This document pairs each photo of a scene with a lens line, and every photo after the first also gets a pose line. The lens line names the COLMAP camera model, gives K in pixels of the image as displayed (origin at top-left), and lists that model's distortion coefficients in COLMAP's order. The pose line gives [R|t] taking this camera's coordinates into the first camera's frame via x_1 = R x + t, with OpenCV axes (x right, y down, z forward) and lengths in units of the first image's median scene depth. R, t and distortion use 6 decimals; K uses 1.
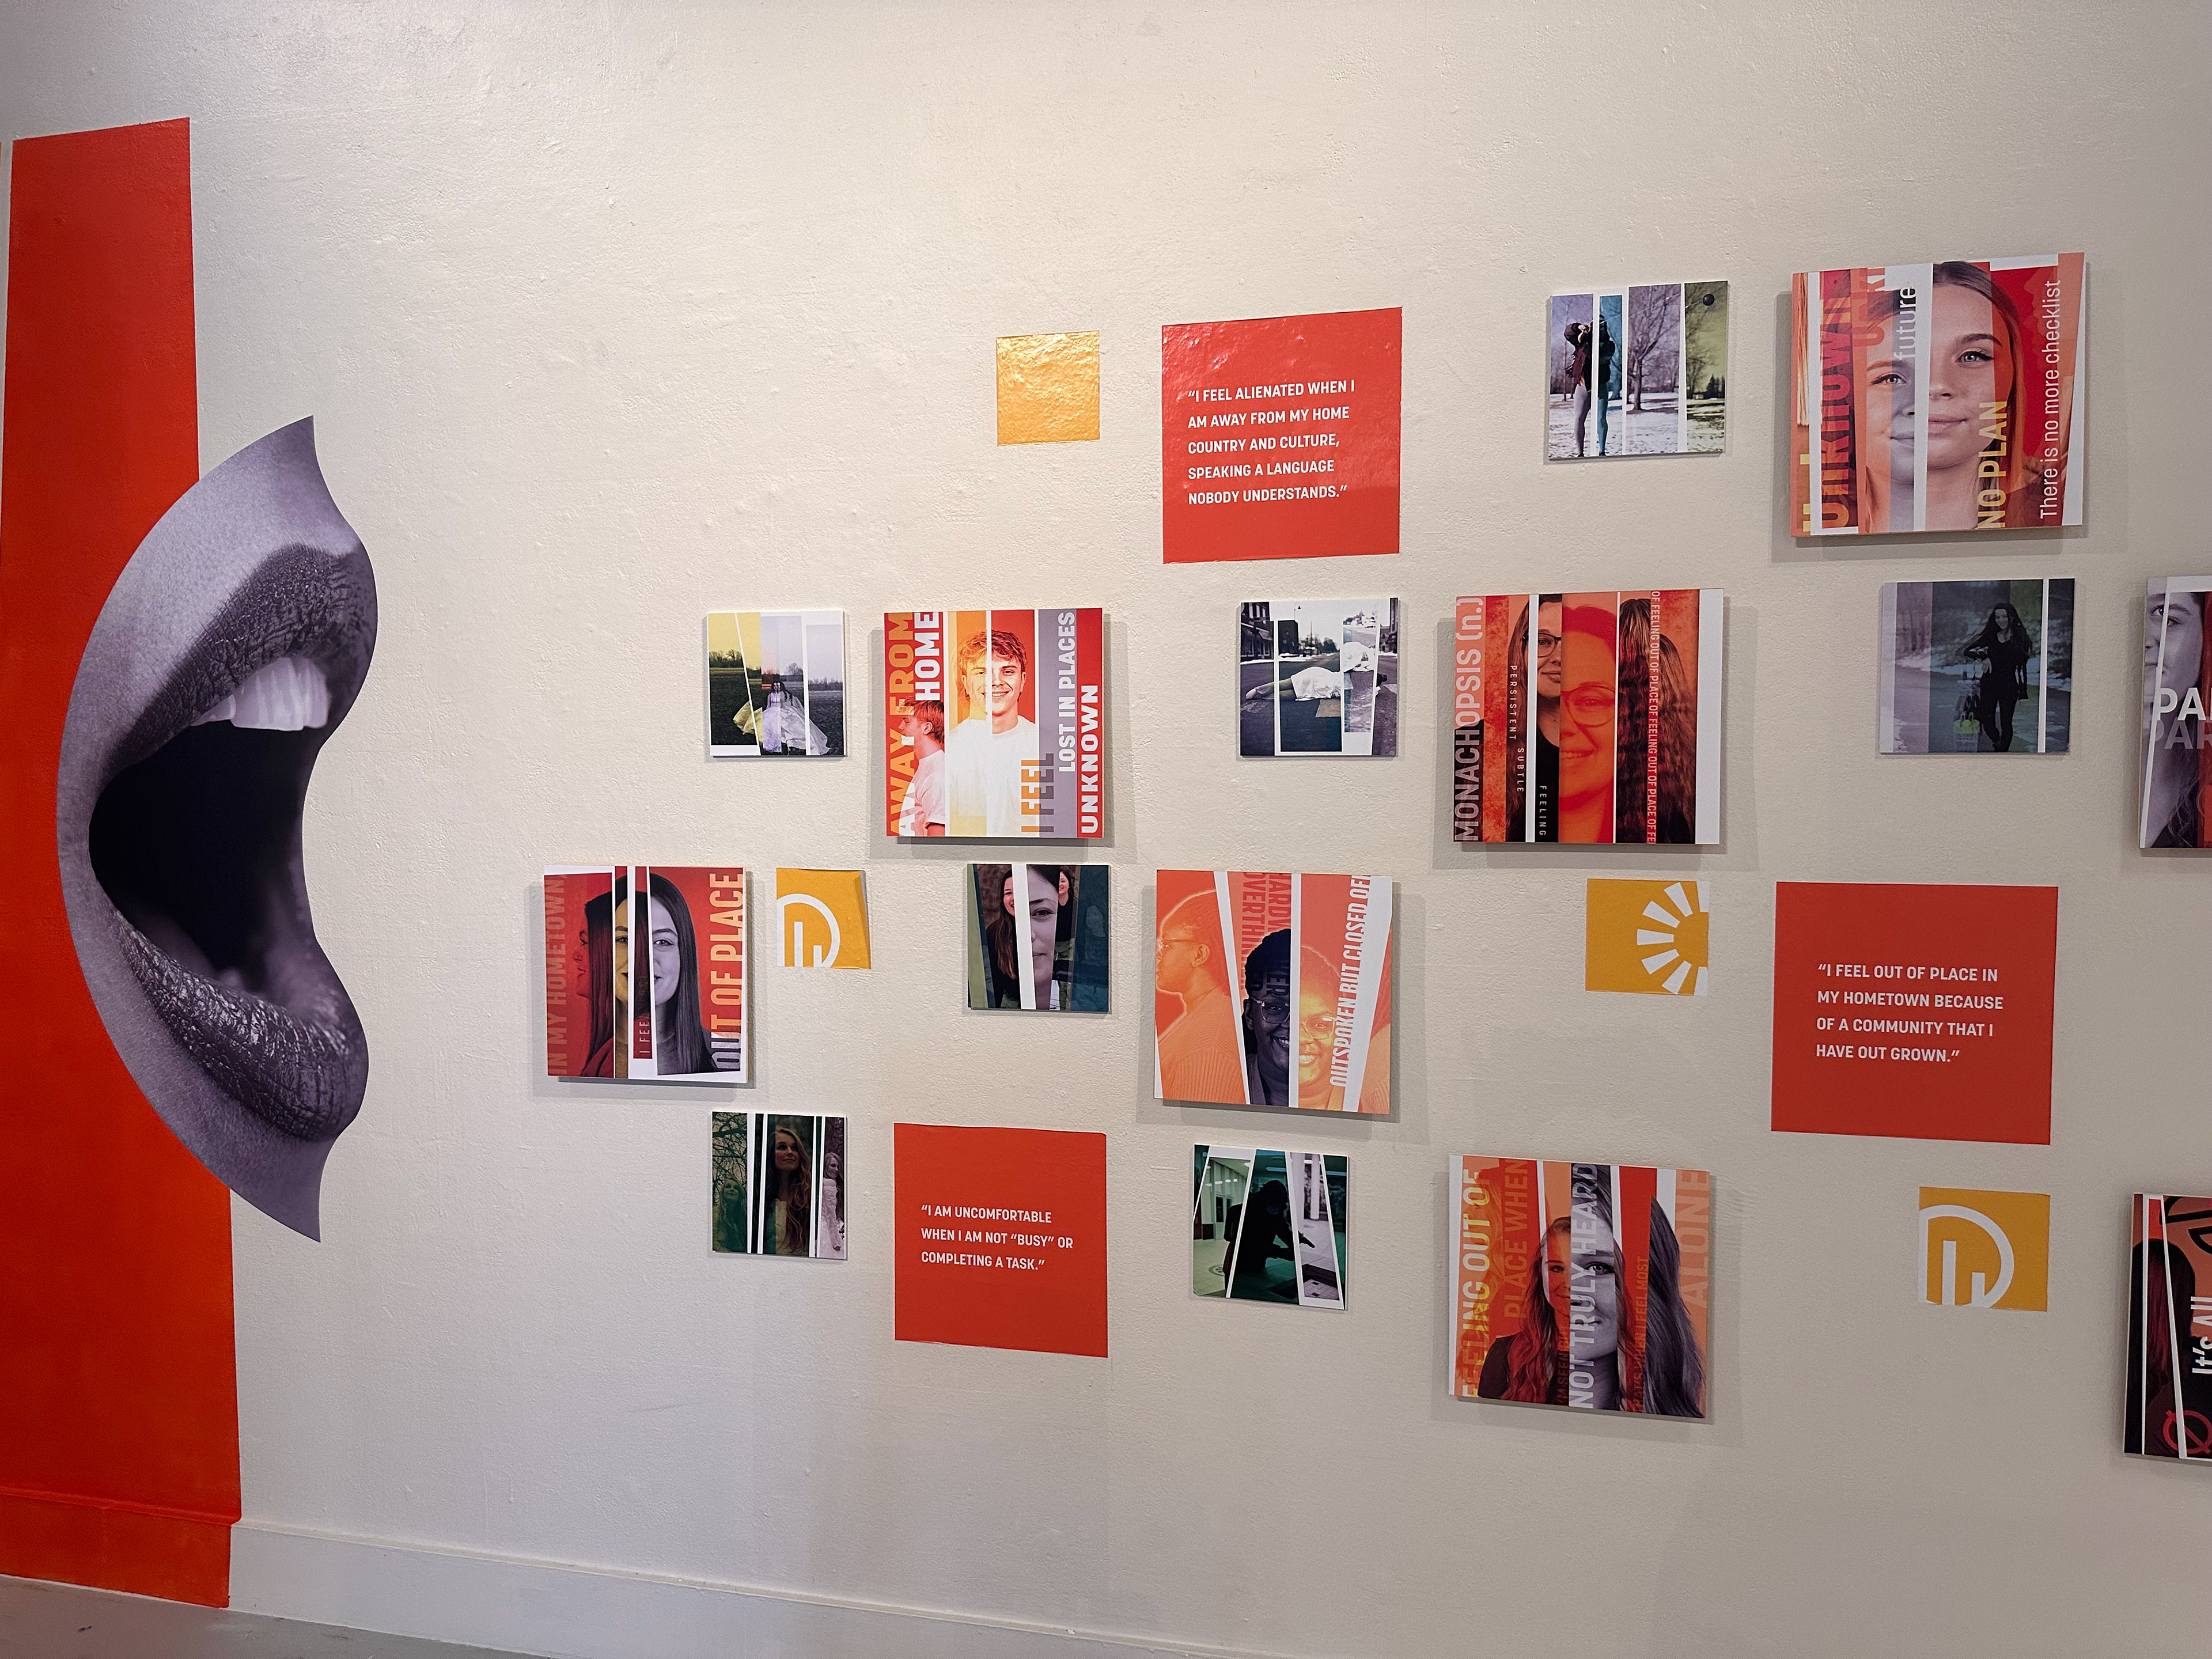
lens RADIAL K [[1550.1, 0, 1103.9], [0, 1550.1, 823.7], [0, 0, 1]] dist [0.055317, -0.052204]
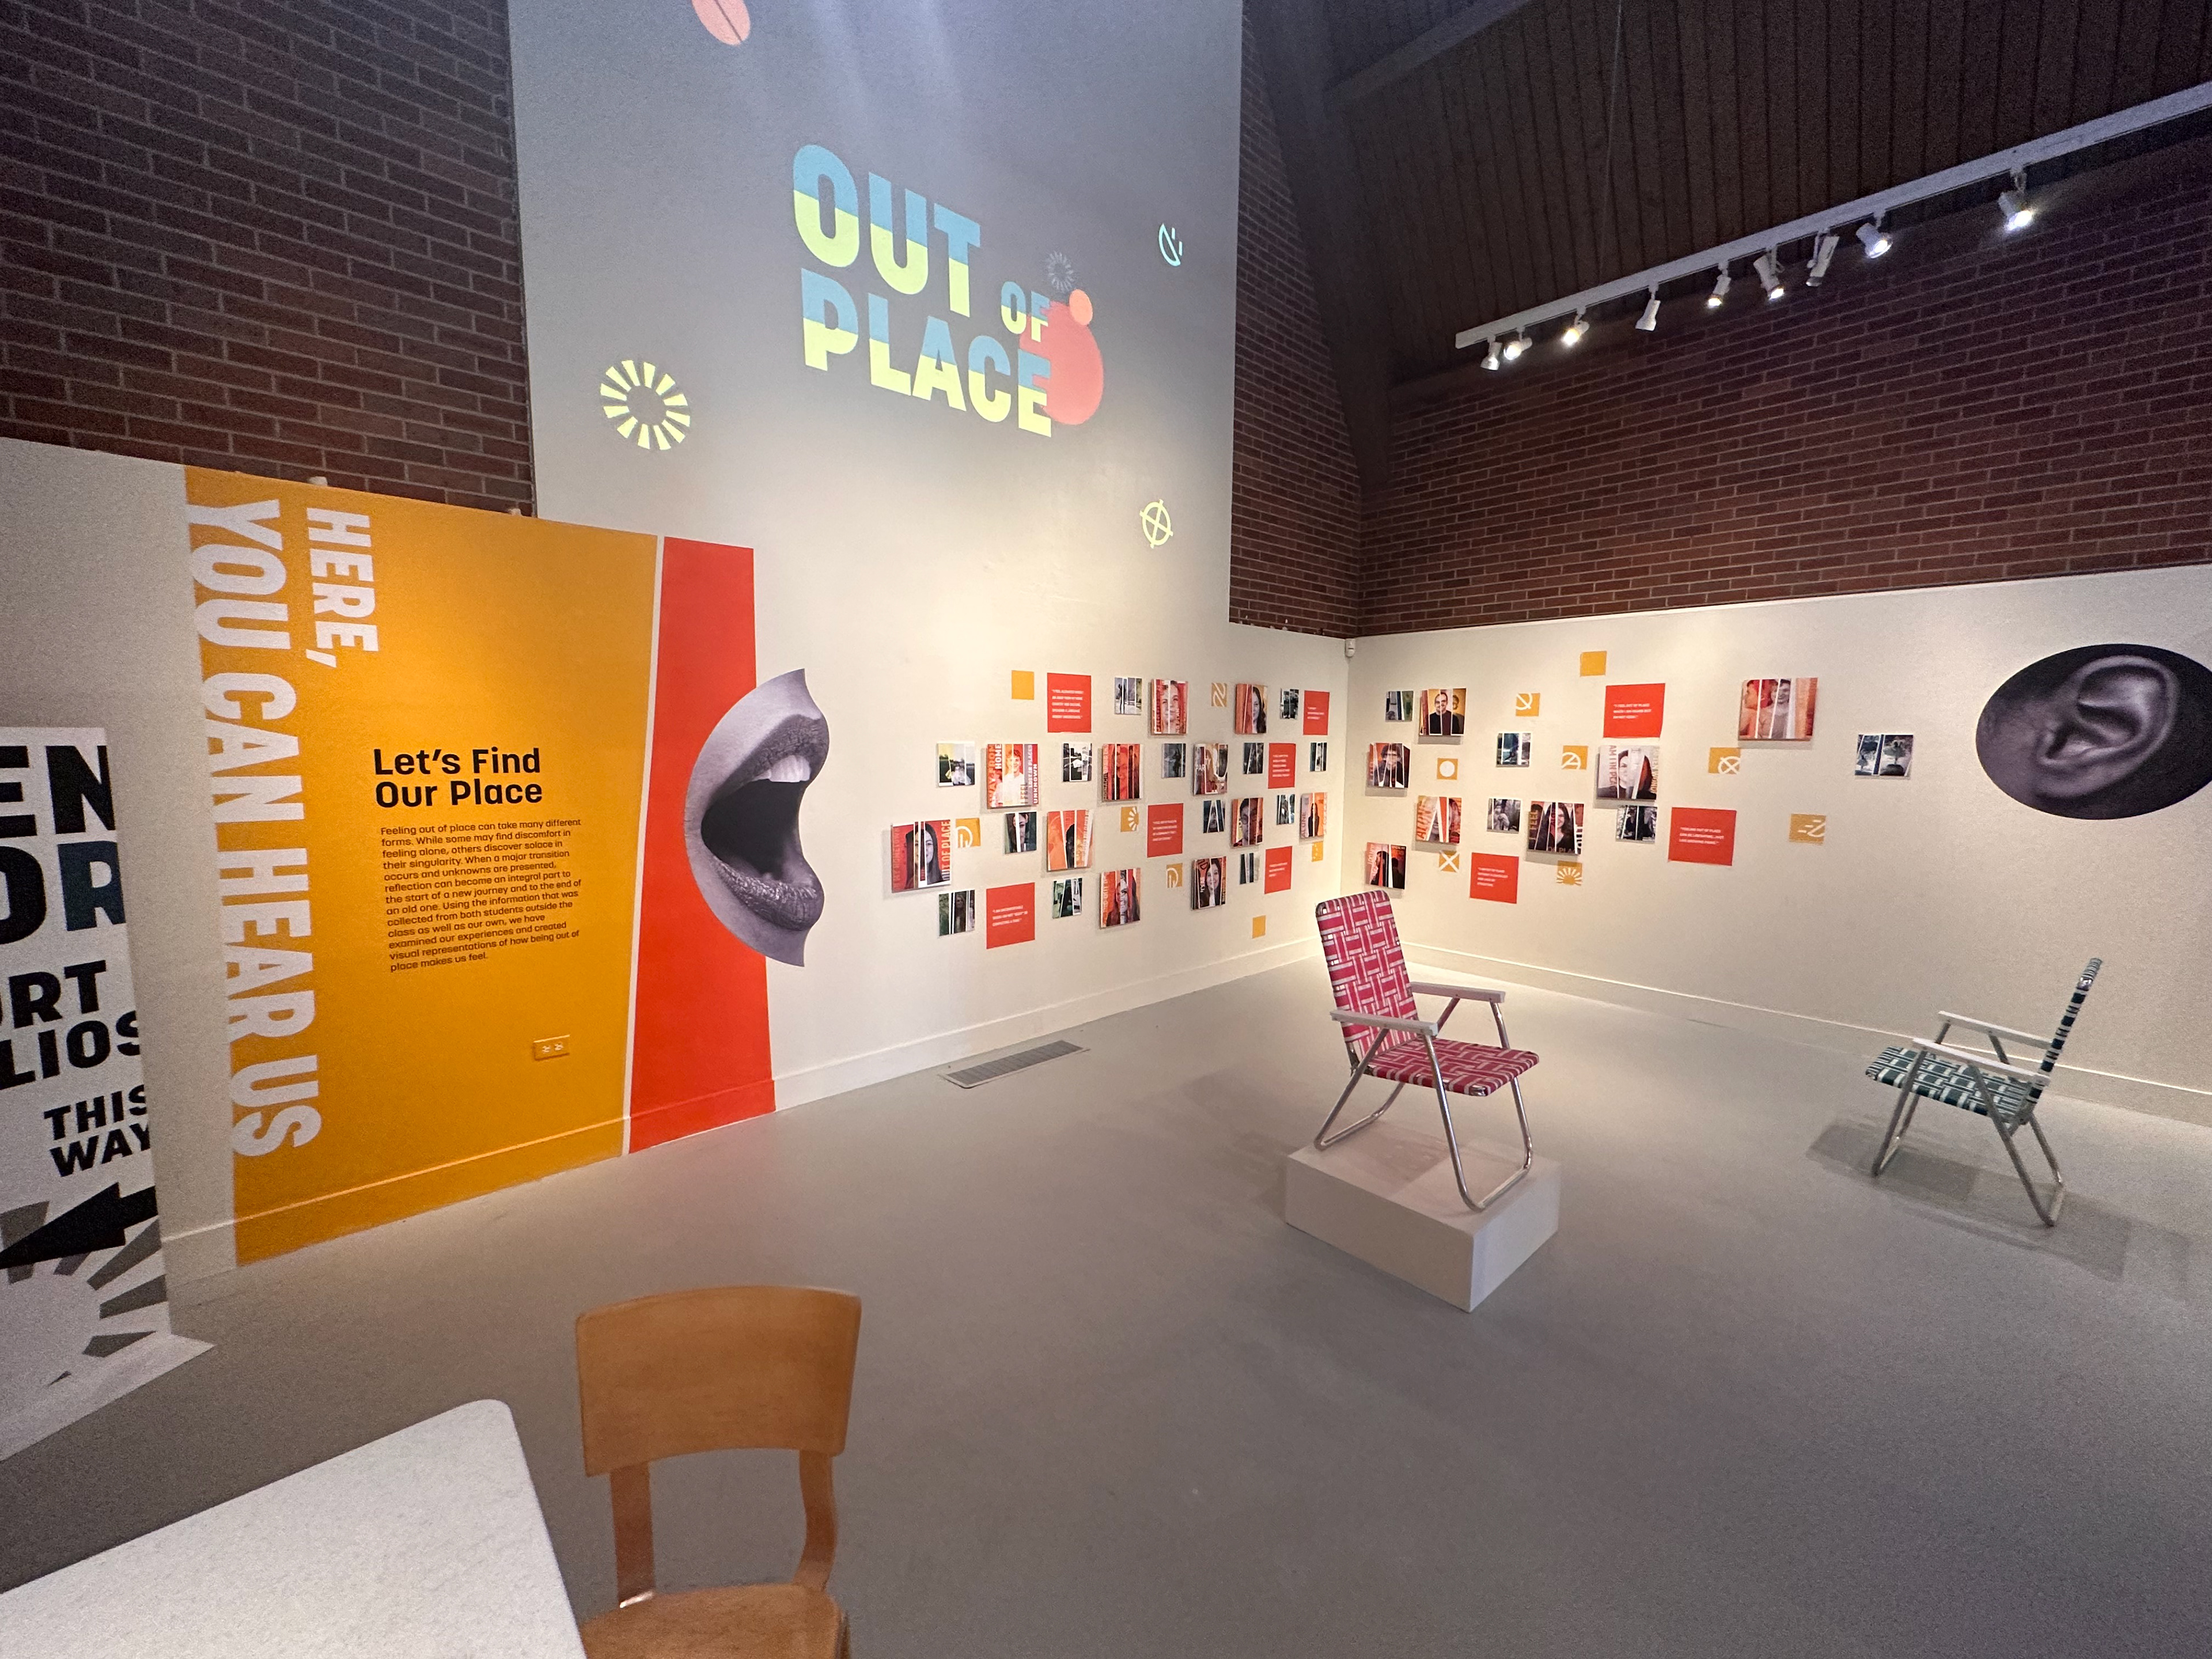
lens RADIAL K [[886.4, 0, 1108.8], [0, 886.4, 830.7], [0, 0, 1]] dist [-0.002634, -0.000012]
pose [[0.552654, -0.080263, 0.829537, -1.684140], [0.030243, 0.996628, 0.076281, -0.085526], [-0.832862, -0.017070, 0.553218, -0.350037]]
